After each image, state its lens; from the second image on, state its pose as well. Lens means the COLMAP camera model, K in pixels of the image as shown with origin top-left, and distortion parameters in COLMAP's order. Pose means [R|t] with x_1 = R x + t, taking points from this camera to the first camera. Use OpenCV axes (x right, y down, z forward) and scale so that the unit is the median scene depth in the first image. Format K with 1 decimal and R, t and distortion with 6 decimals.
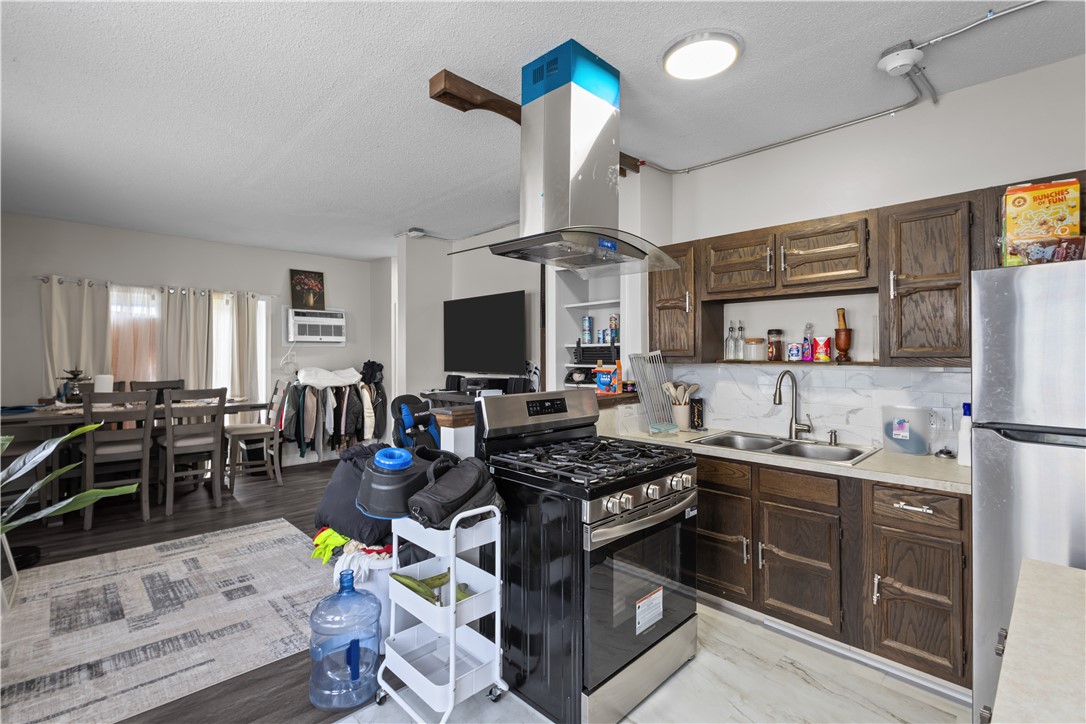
lens RADIAL K [[502.2, 0, 544.5], [0, 502.2, 353.8], [0, 0, 1]] dist [0.004807, -0.000492]
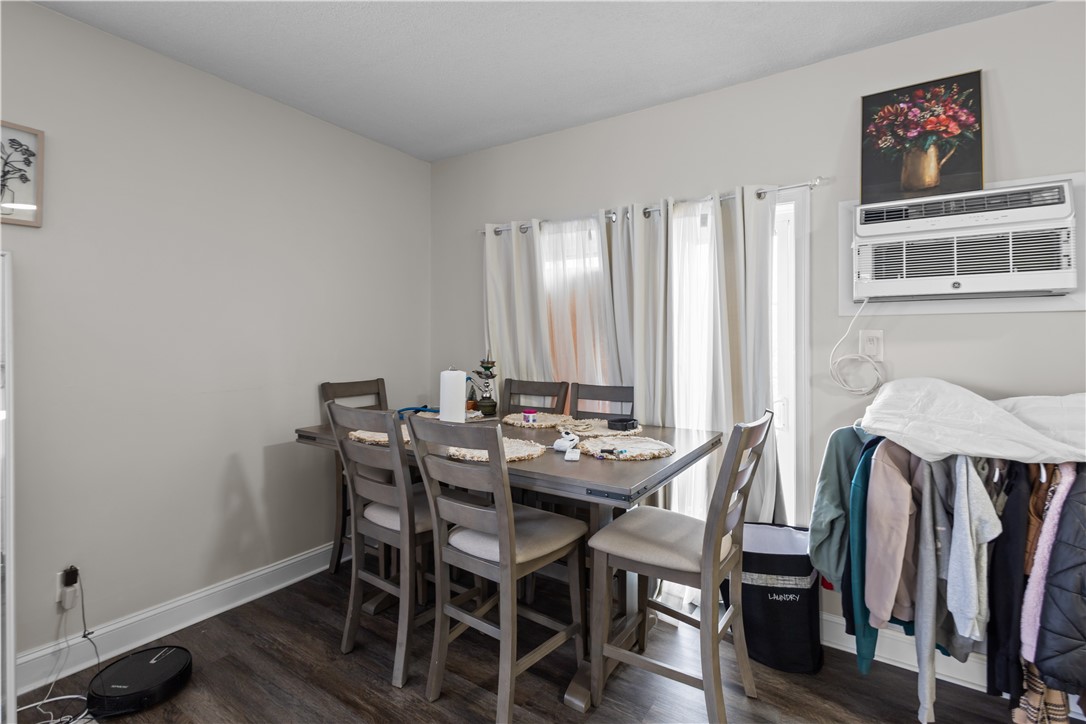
lens RADIAL K [[503.9, 0, 542.2], [0, 503.9, 336.7], [0, 0, 1]] dist [0.000791, -0.000269]
pose [[0.197956, -0.007392, -0.980183, -0.220676], [-0.005664, 0.999946, -0.008685, 0.005442], [0.980195, 0.007271, 0.197903, 0.770093]]
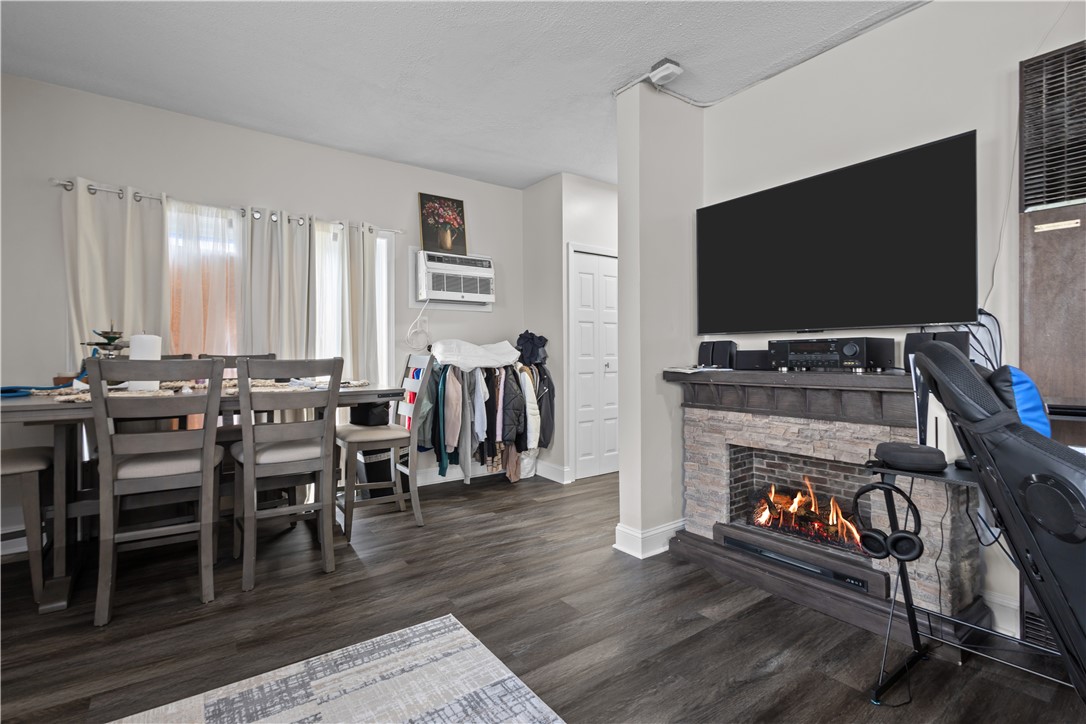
lens RADIAL K [[510.7, 0, 542.6], [0, 510.7, 357.1], [0, 0, 1]] dist [0.004670, 0.000773]
pose [[0.988312, -0.003009, -0.152413, -0.261564], [0.004225, 0.999962, 0.007651, 0.049978], [0.152384, -0.008206, 0.988287, 0.381260]]
